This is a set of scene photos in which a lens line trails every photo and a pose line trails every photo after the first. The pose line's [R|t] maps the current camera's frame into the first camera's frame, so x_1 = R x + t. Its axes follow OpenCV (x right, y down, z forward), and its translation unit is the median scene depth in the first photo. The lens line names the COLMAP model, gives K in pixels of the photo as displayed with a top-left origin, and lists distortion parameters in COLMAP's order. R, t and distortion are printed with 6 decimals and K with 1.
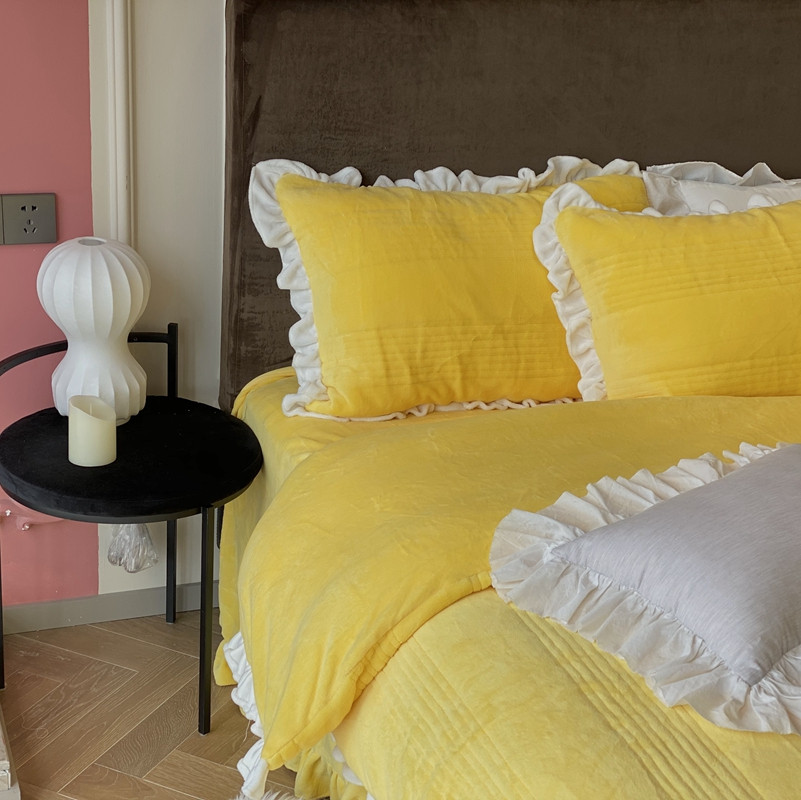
lens RADIAL K [[1623.4, 0, 403.0], [0, 1623.4, 395.5], [0, 0, 1]] dist [0.129037, 0.000000]
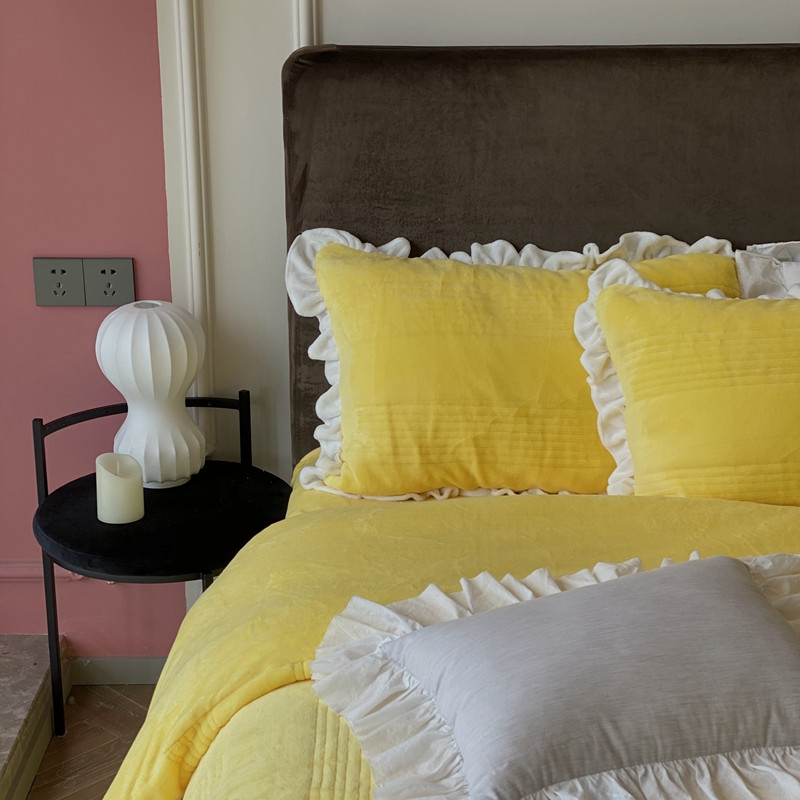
lens RADIAL K [[1621.4, 0, 401.5], [0, 1621.4, 404.8], [0, 0, 1]] dist [0.129037, 0.000000]
pose [[0.935754, 0.055211, -0.348304, 0.315042], [-0.073679, 0.996480, -0.039990, -0.002821], [0.344870, 0.063084, 0.936528, 0.103687]]
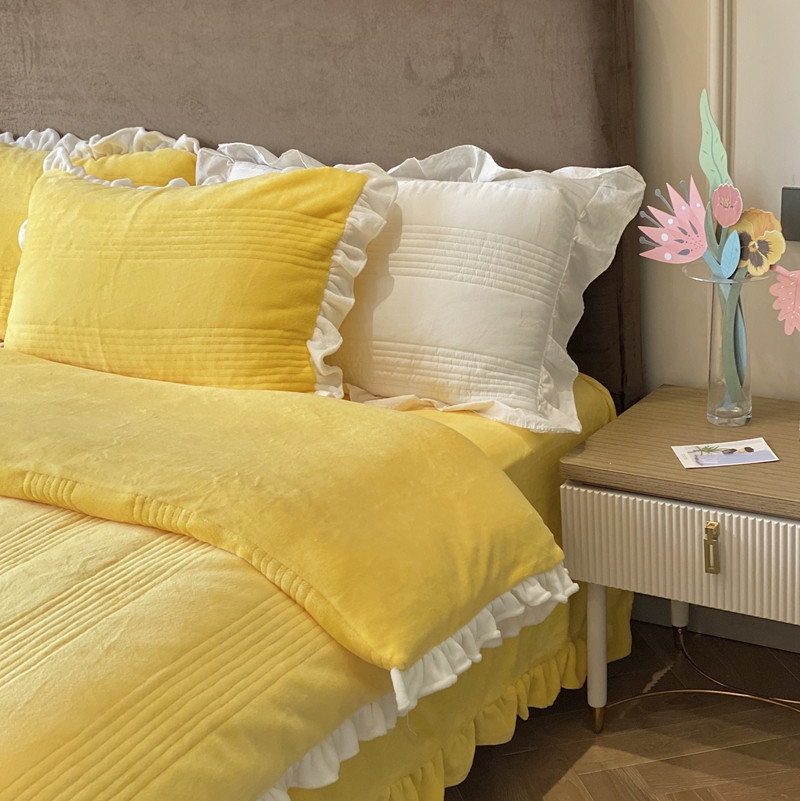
lens RADIAL K [[1623.4, 0, 398.3], [0, 1623.4, 401.6], [0, 0, 1]] dist [0.129037, 0.000000]
pose [[0.631466, 0.173233, -0.755805, 1.089678], [-0.182403, 0.980558, 0.072351, -0.084874], [0.753644, 0.092174, 0.650787, 0.485375]]
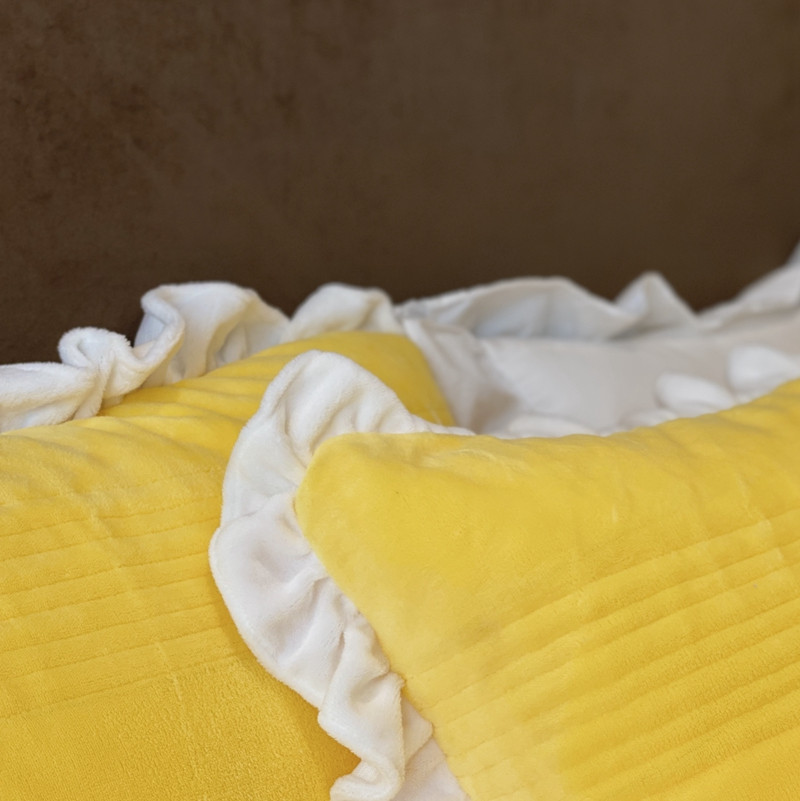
lens RADIAL K [[1623.4, 0, 450.6], [0, 1623.4, 412.7], [0, 0, 1]] dist [0.129037, 0.000000]
pose [[0.839983, -0.114953, 0.530296, -0.022235], [0.189711, 0.977840, -0.088533, -0.093355], [-0.508368, 0.174970, 0.843177, 0.768714]]
